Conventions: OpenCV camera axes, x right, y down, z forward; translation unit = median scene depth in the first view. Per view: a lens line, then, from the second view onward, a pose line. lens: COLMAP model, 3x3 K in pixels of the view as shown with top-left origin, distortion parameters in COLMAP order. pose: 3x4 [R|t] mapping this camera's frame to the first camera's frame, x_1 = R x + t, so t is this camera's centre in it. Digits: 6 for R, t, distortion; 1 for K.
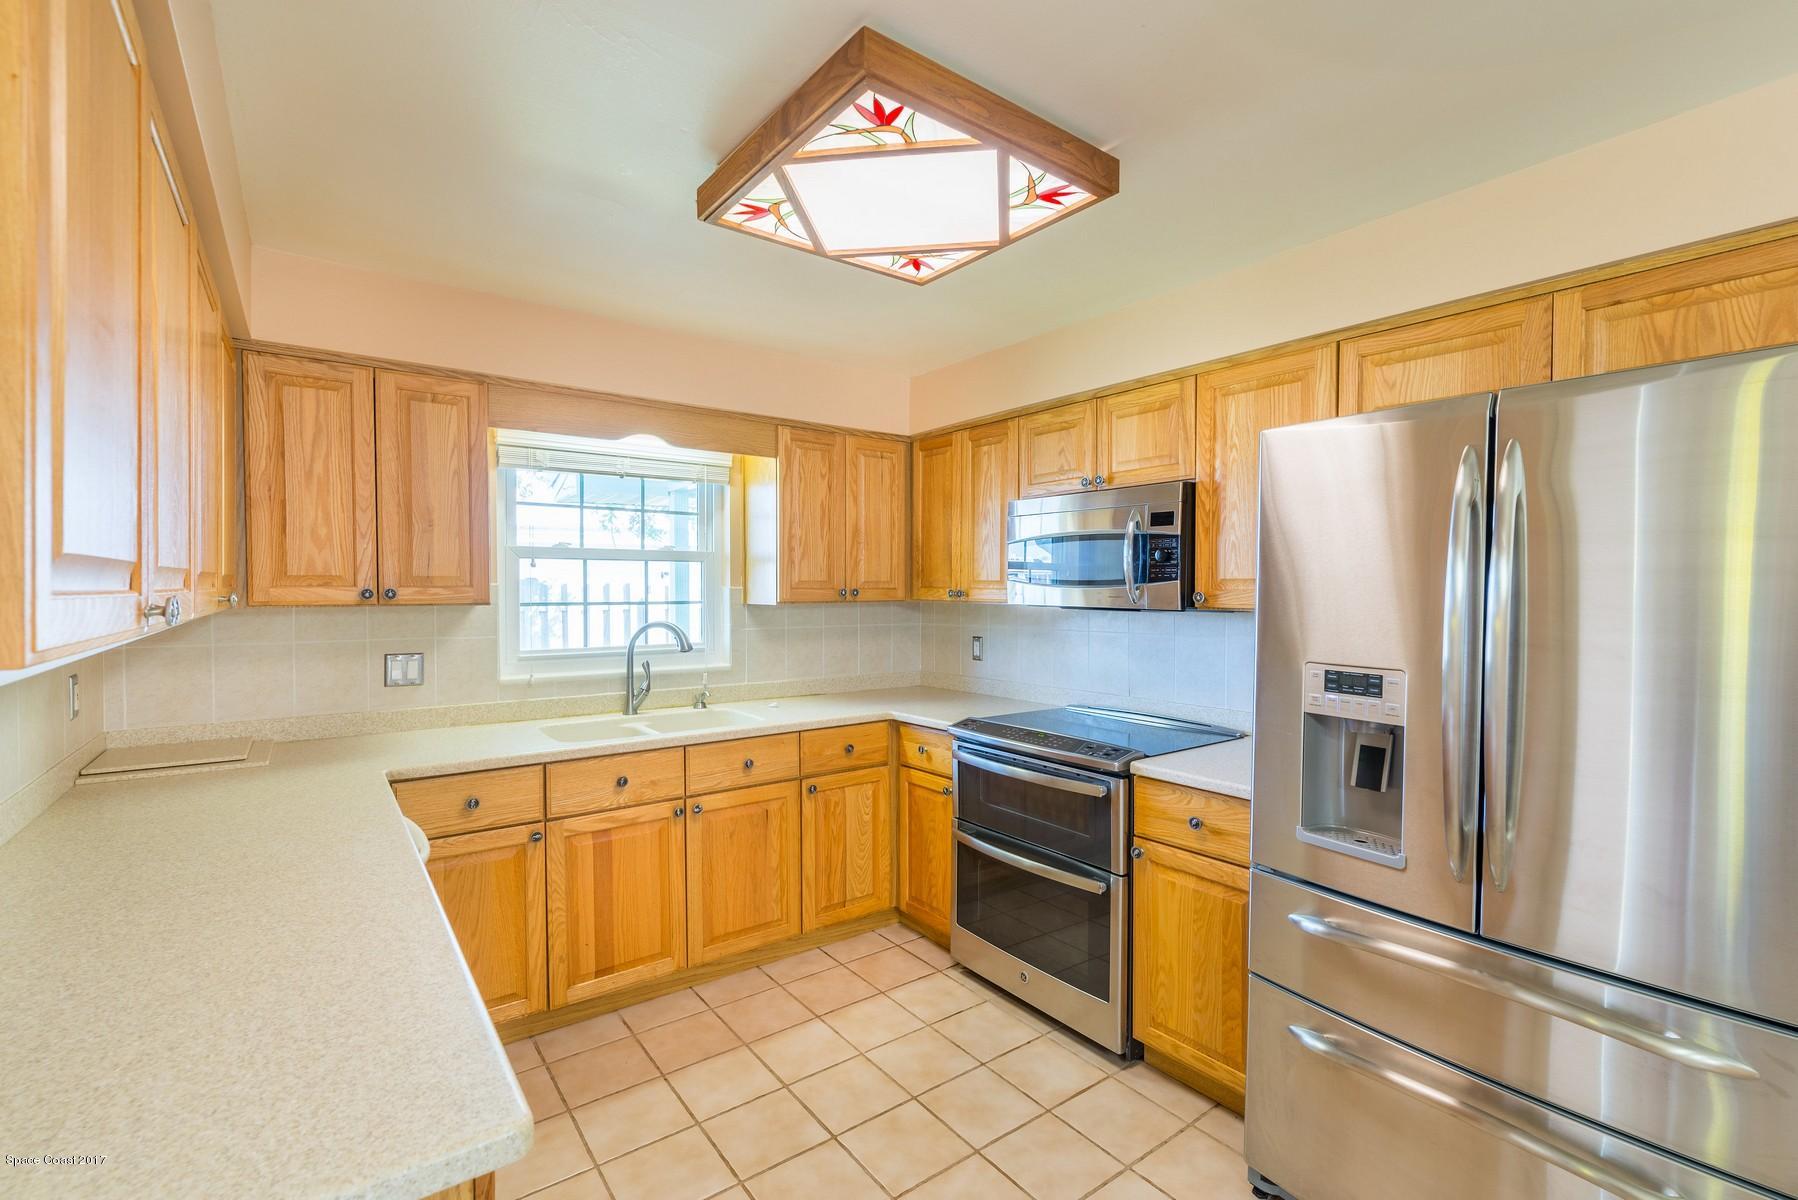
lens RADIAL K [[794.6, 0, 898.7], [0, 794.6, 602.2], [0, 0, 1]] dist [0.002818, -0.000636]
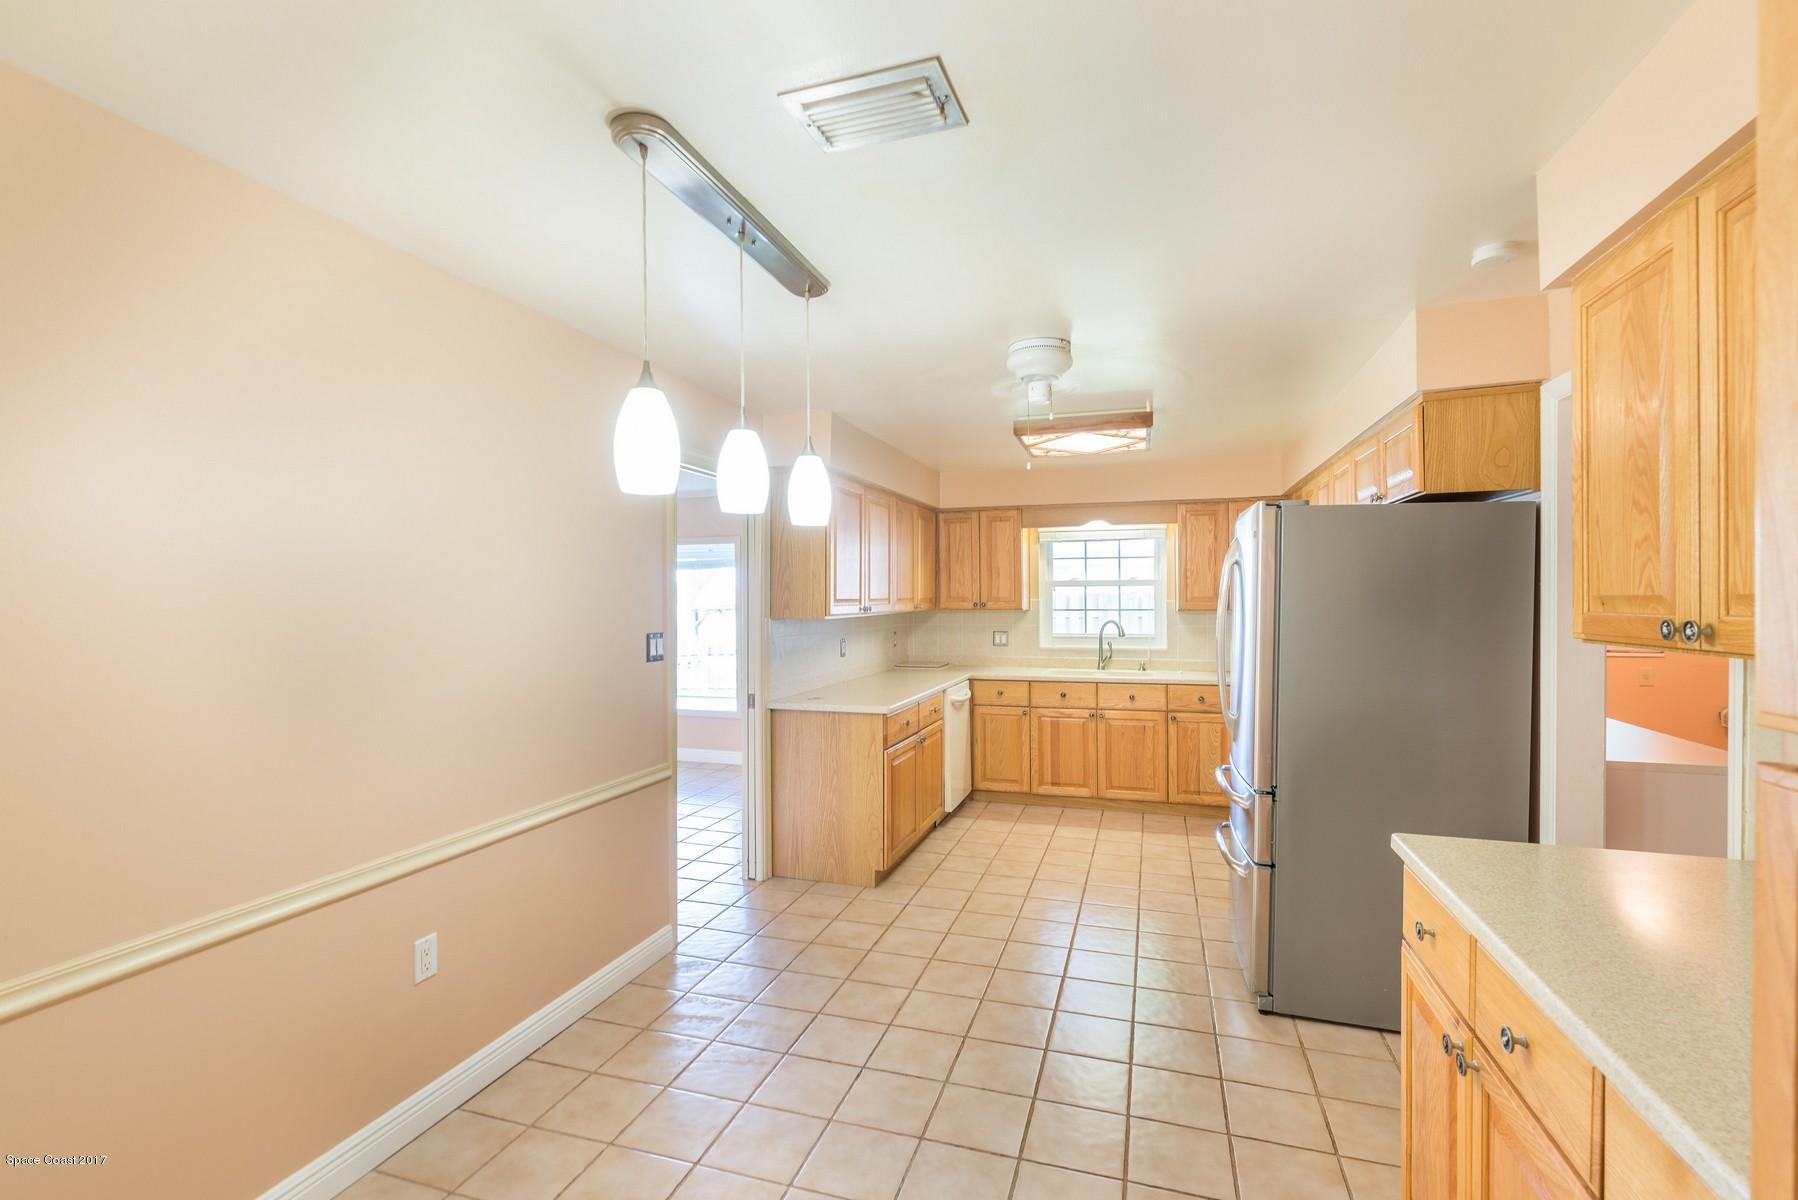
lens RADIAL K [[794.6, 0, 904.8], [0, 794.6, 605.4], [0, 0, 1]] dist [0.002818, -0.000636]
pose [[0.589974, 0.002933, -0.807417, 1.021766], [-0.009795, 0.999946, -0.003524, 0.002256], [0.807363, 0.009988, 0.589971, -0.531517]]
